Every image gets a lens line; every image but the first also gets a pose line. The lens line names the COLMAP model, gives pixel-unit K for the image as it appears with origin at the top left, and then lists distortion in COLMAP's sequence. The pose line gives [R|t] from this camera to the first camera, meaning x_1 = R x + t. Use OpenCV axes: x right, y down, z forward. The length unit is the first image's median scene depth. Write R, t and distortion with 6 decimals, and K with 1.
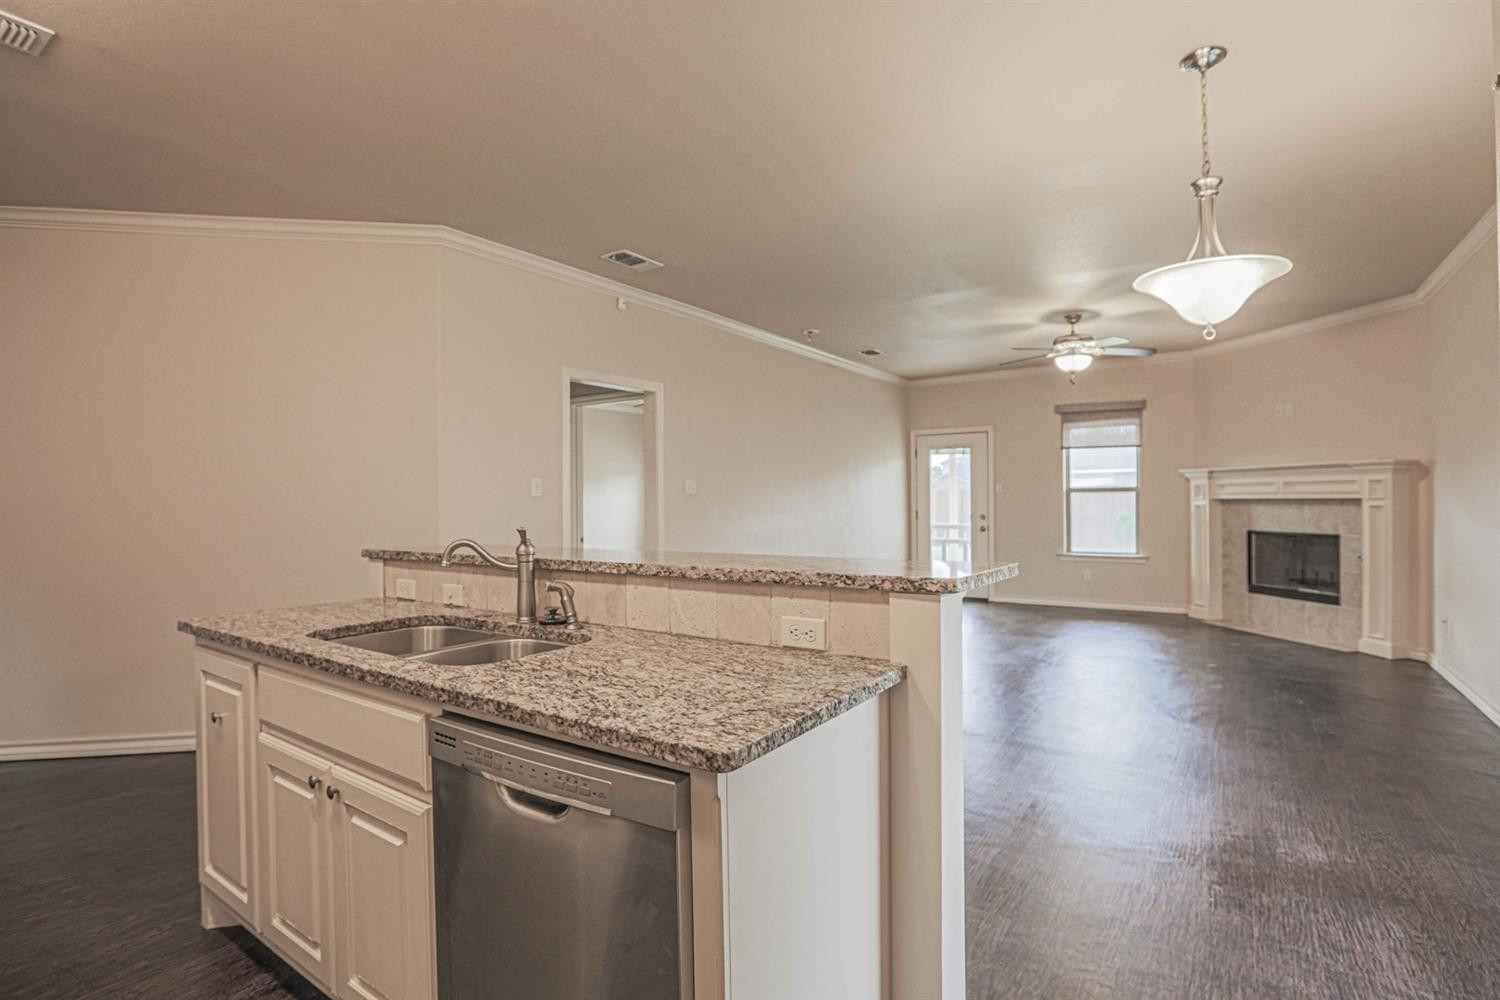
lens RADIAL K [[710.1, 0, 750.0], [0, 710.1, 500.0], [0, 0, 1]] dist [-0.087840, 0.033142]
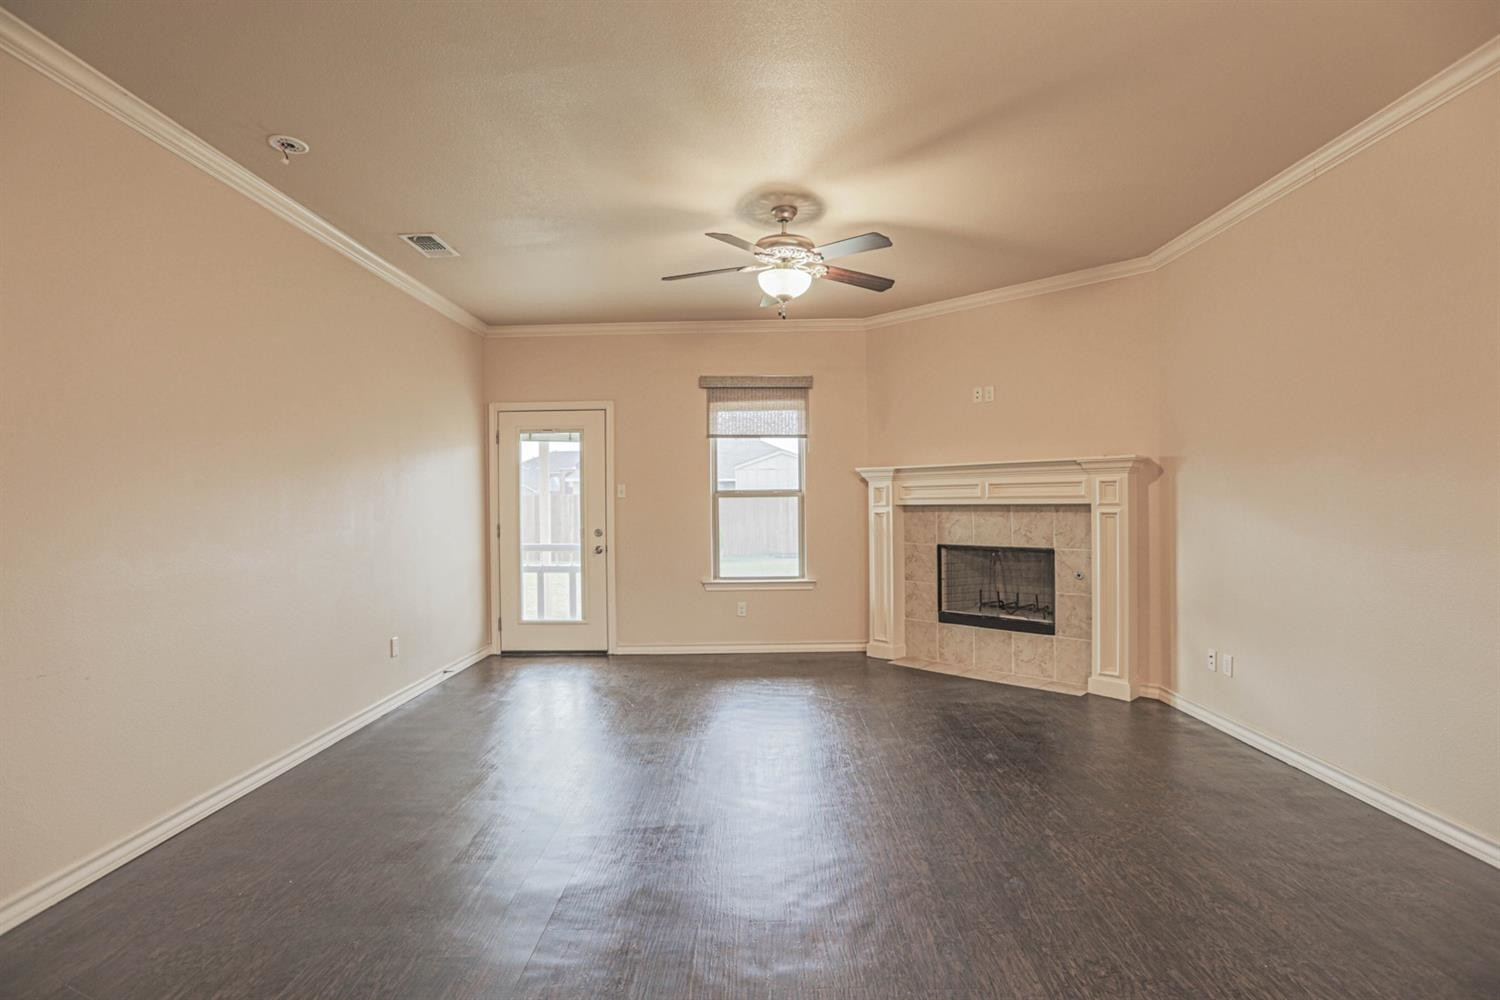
lens RADIAL K [[724.9, 0, 750.0], [0, 724.9, 500.0], [0, 0, 1]] dist [-0.069143, 0.036530]
pose [[0.826609, -0.000902, 0.562776, 0.068307], [0.005903, 0.999958, -0.007068, -0.002665], [-0.562746, 0.009165, 0.826579, 0.410026]]
